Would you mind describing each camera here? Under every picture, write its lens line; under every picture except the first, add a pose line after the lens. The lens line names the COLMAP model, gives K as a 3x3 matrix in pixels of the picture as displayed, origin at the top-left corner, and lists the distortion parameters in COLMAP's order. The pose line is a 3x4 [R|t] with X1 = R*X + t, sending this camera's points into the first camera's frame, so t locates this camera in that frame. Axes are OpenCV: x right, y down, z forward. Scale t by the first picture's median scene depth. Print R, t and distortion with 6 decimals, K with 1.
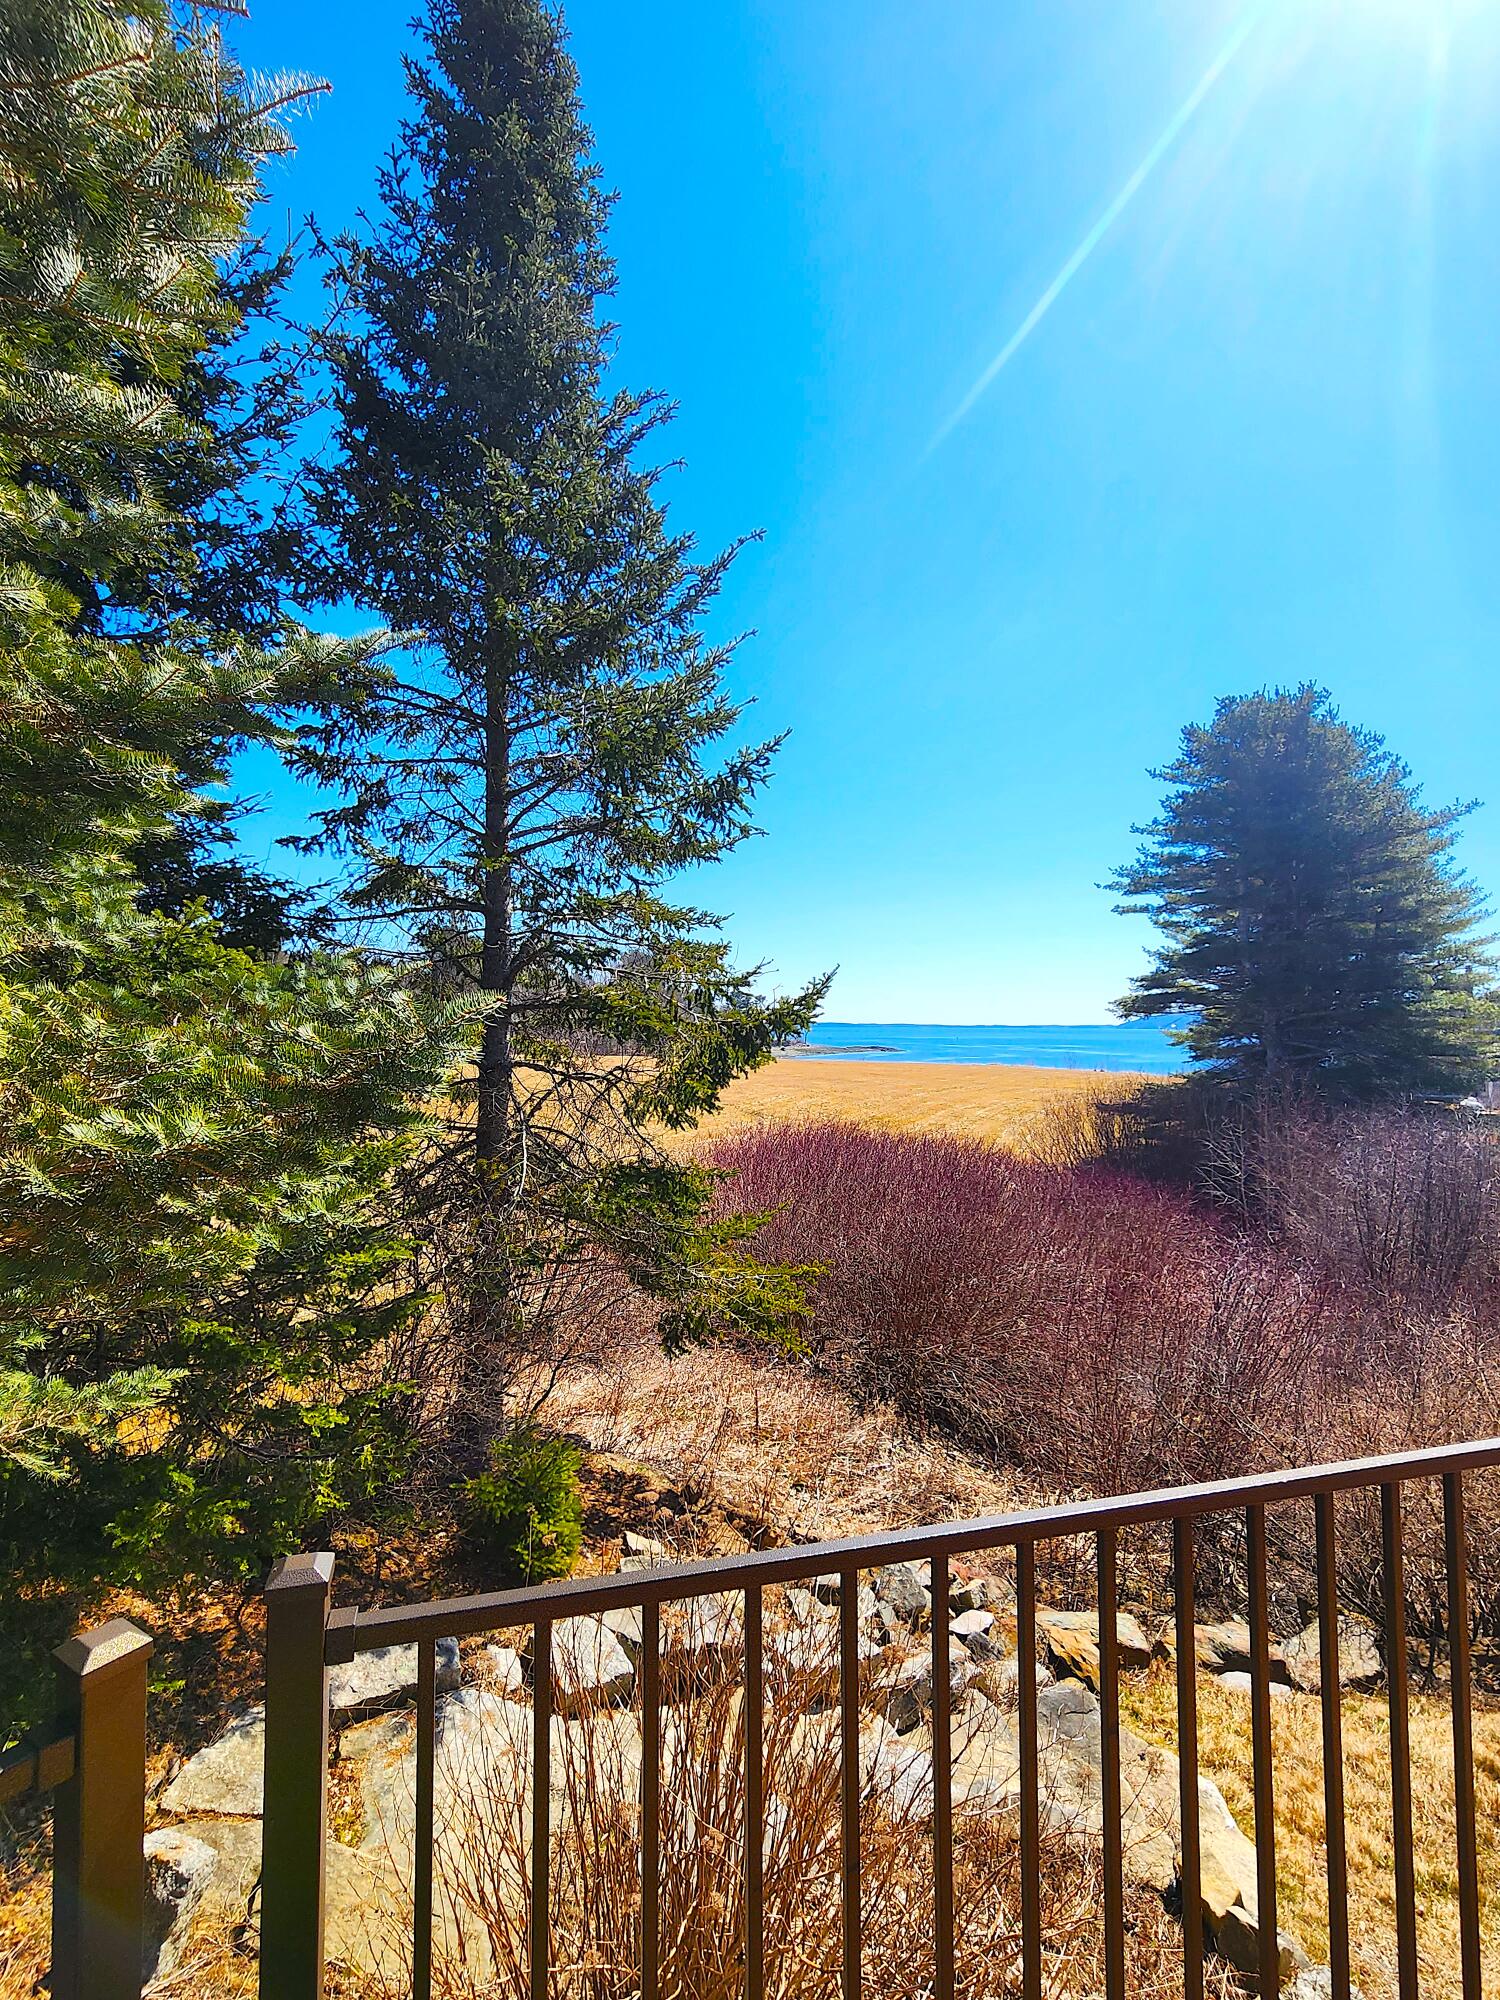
lens RADIAL K [[815.0, 0, 752.6], [0, 815.0, 997.2], [0, 0, 1]] dist [-0.001571, -0.000054]
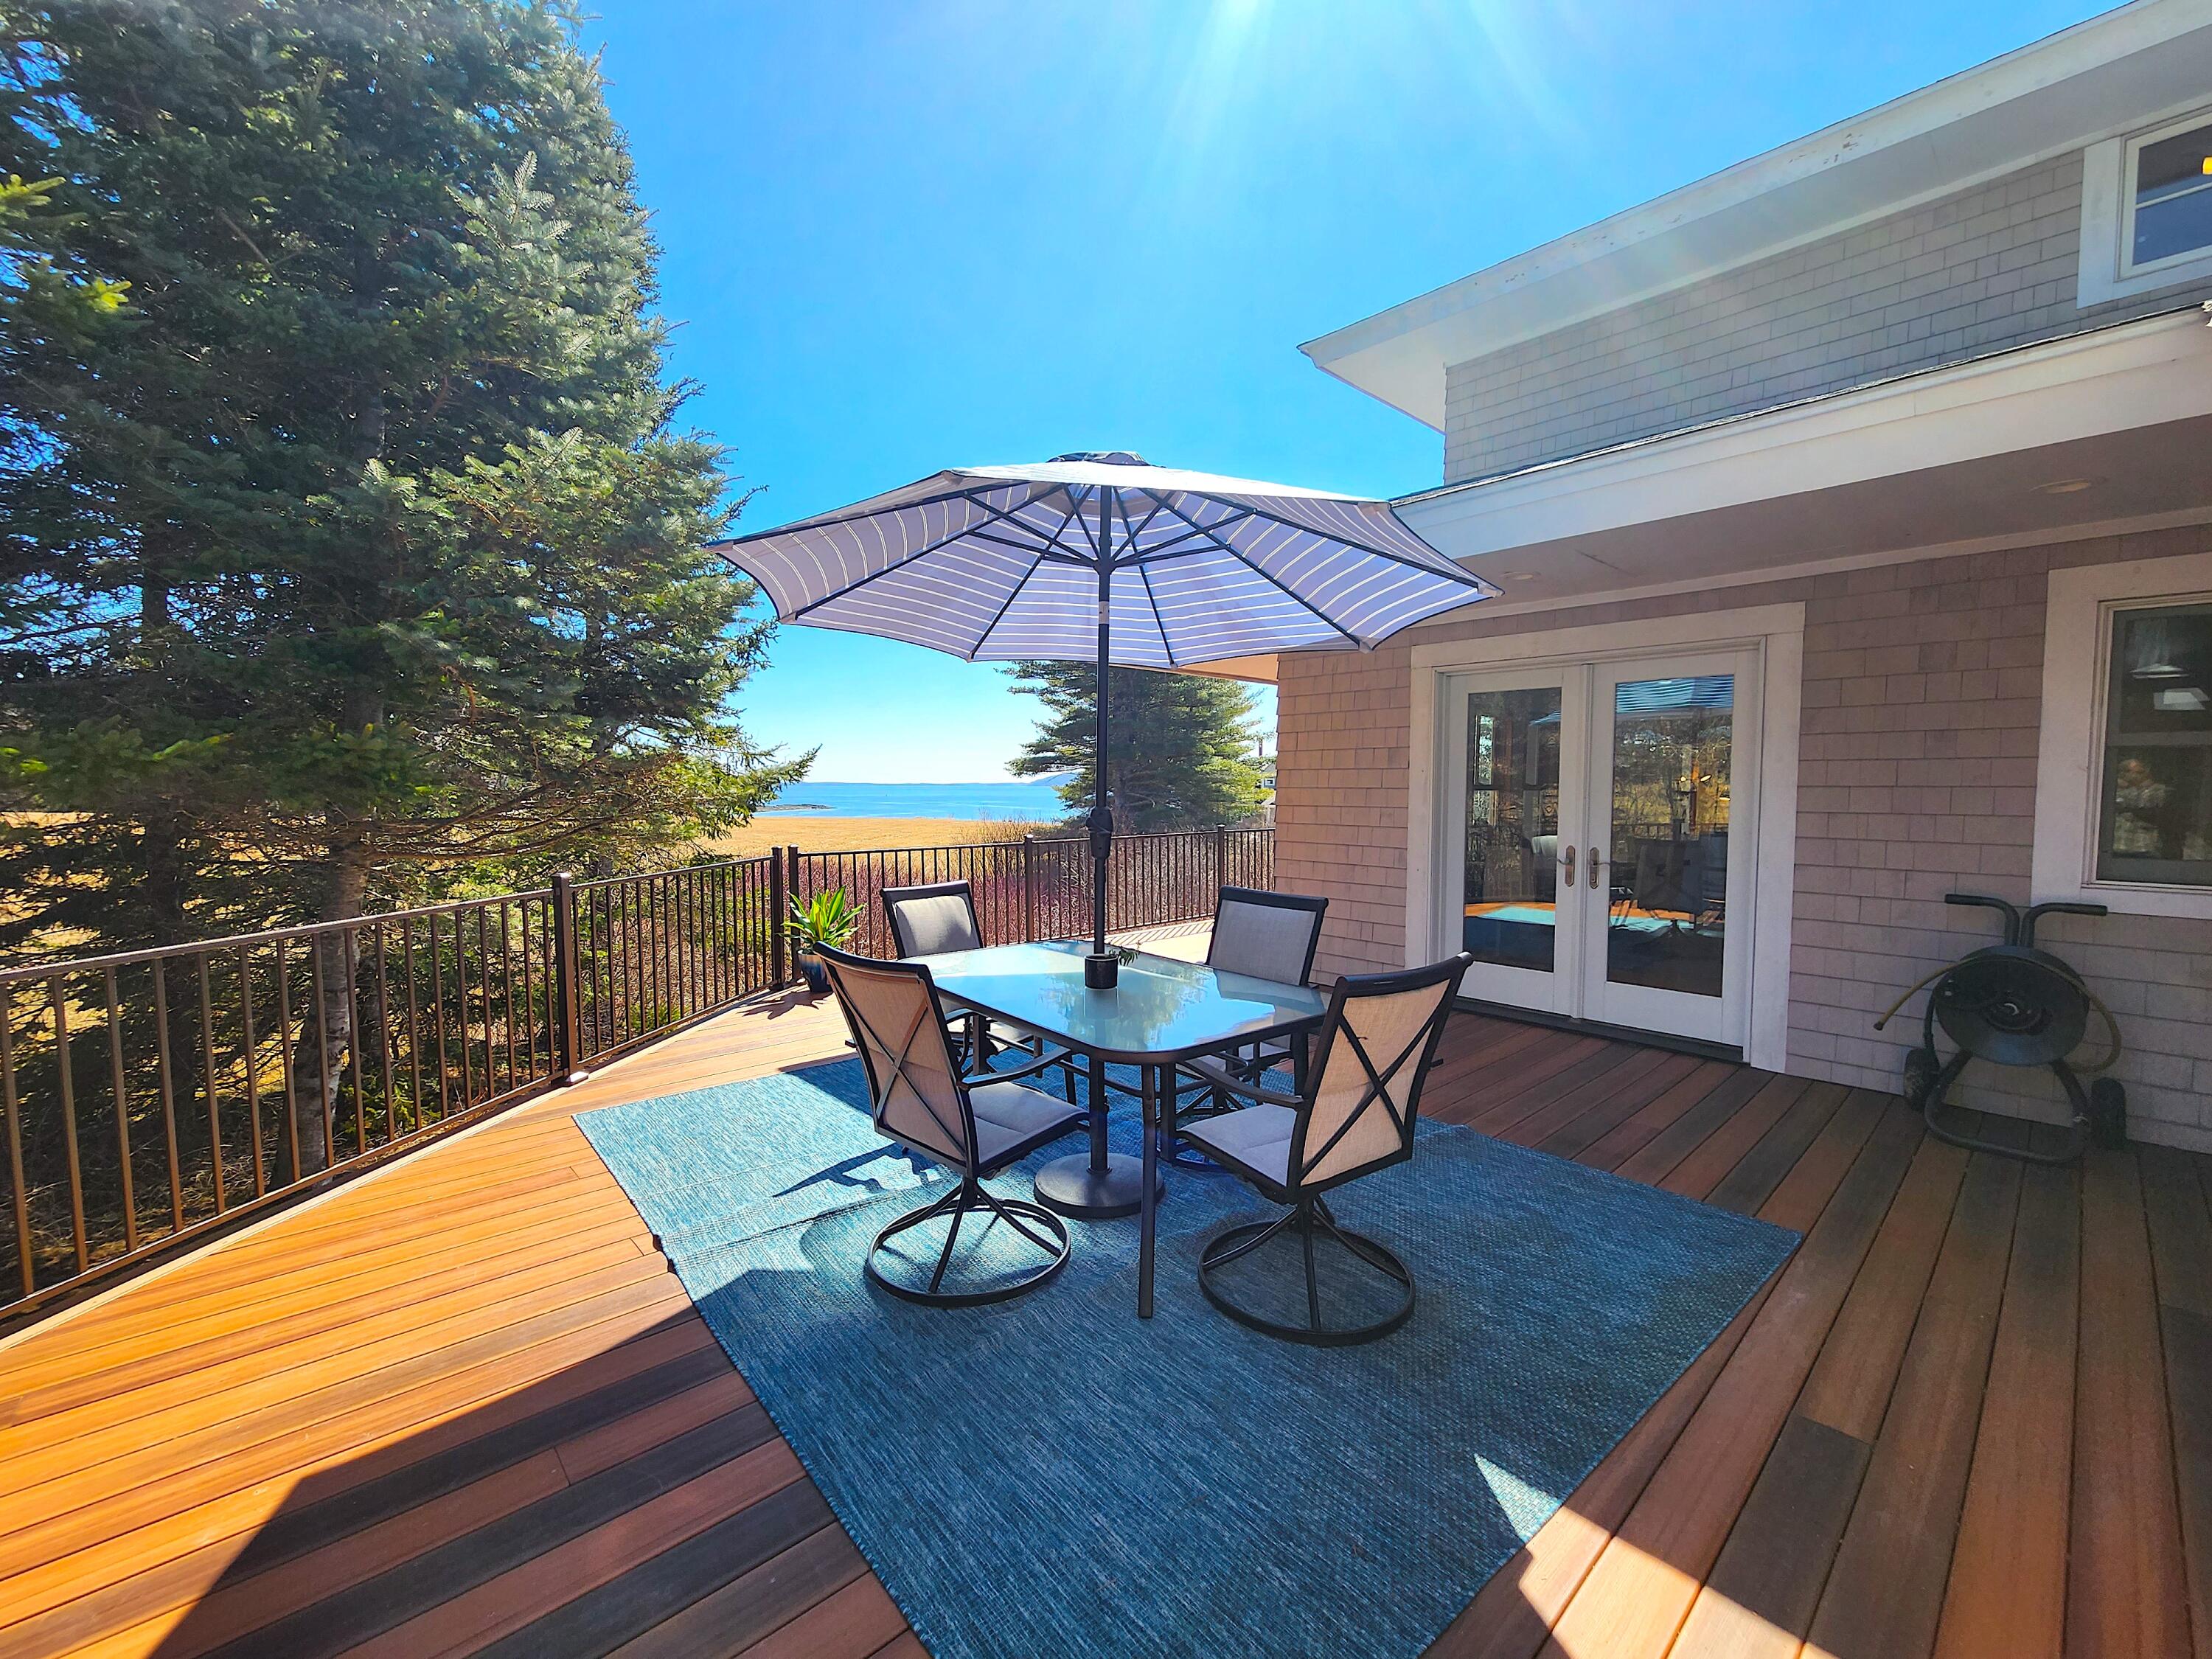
lens RADIAL K [[901.4, 0, 1115.1], [0, 901.4, 838.3], [0, 0, 1]] dist [-0.001571, -0.000054]
pose [[0.880948, -0.030218, 0.472247, -0.078647], [-0.013979, 0.995862, 0.089800, -0.005696], [-0.473006, -0.085711, 0.876880, -0.318087]]
